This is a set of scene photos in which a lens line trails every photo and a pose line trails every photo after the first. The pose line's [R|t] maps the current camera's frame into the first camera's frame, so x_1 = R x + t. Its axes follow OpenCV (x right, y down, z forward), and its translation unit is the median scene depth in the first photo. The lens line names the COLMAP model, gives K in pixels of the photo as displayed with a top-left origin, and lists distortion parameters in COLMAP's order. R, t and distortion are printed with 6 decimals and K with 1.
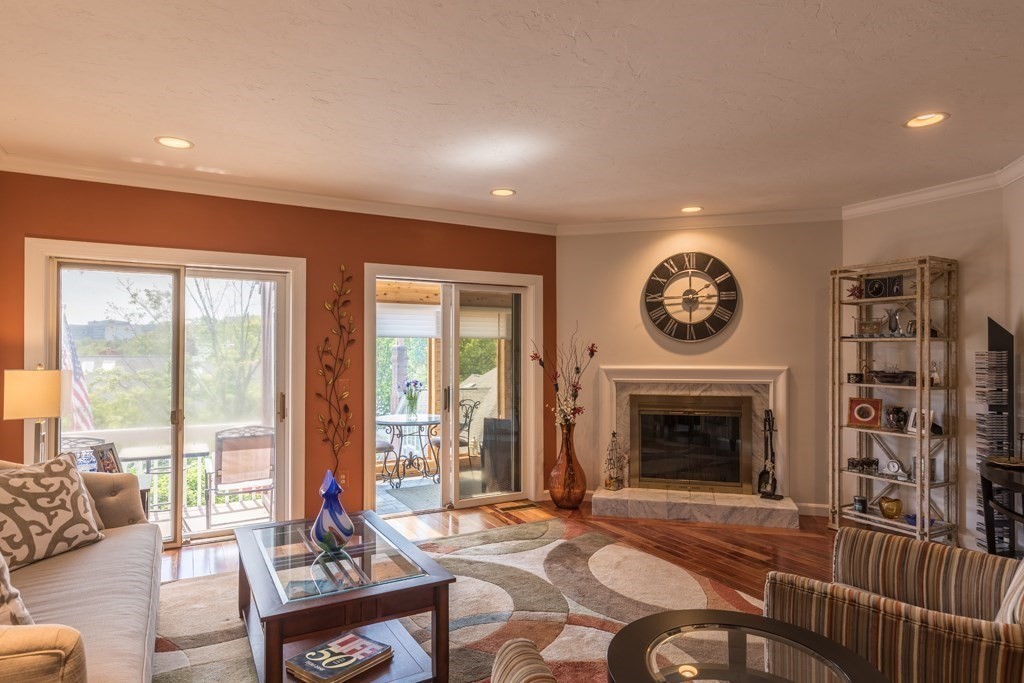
lens RADIAL K [[596.8, 0, 512.6], [0, 596.8, 346.6], [0, 0, 1]] dist [0.003729, 0.001318]
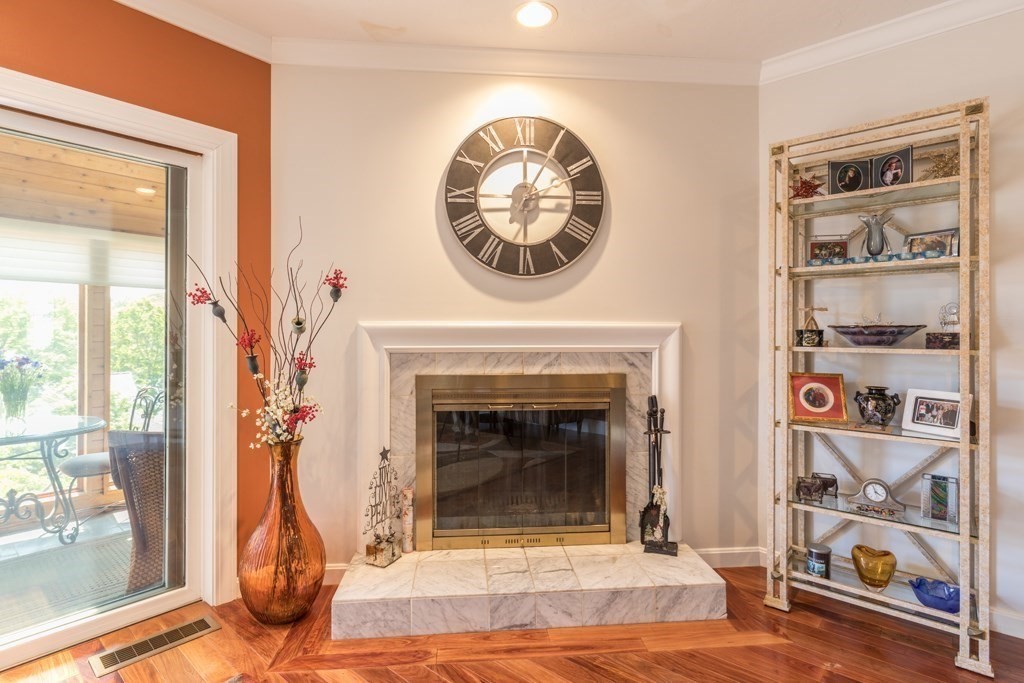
lens RADIAL K [[512.1, 0, 510.2], [0, 512.1, 335.3], [0, 0, 1]] dist [0.004584, -0.001066]
pose [[0.934224, 0.001125, 0.356684, 0.119802], [-0.005515, 0.999921, 0.011294, 0.041669], [-0.356644, -0.012518, 0.934157, 0.581177]]
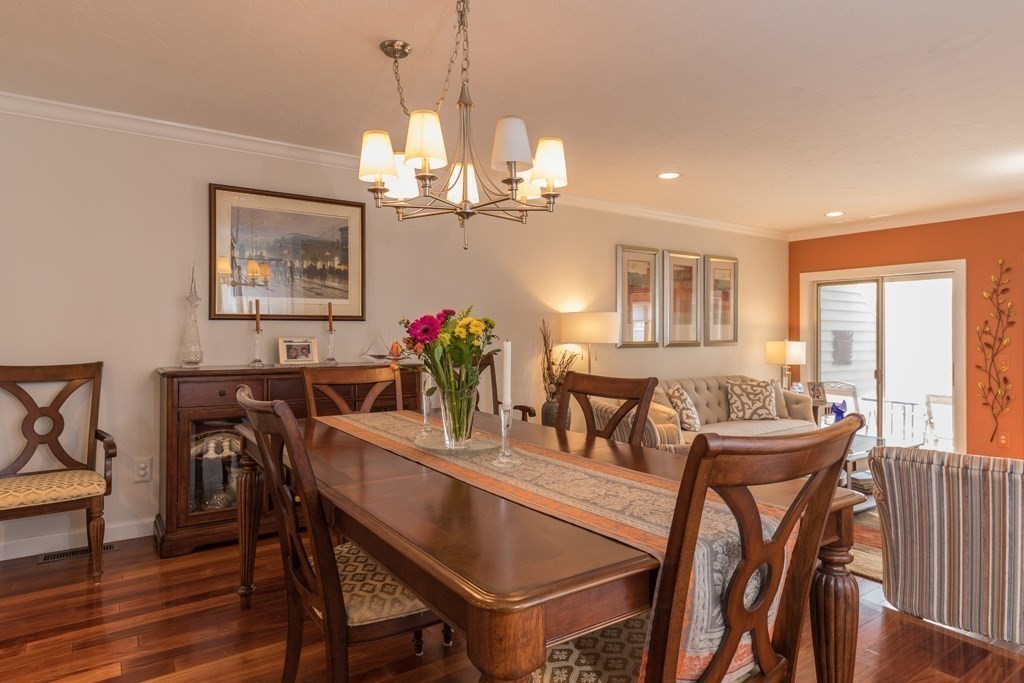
lens RADIAL K [[596.8, 0, 505.9], [0, 596.8, 336.0], [0, 0, 1]] dist [0.003729, 0.001318]
pose [[0.077247, 0.000066, -0.997012, 0.752286], [0.006142, 0.999981, 0.000542, 0.008903], [0.996993, -0.006166, 0.077246, -0.068188]]
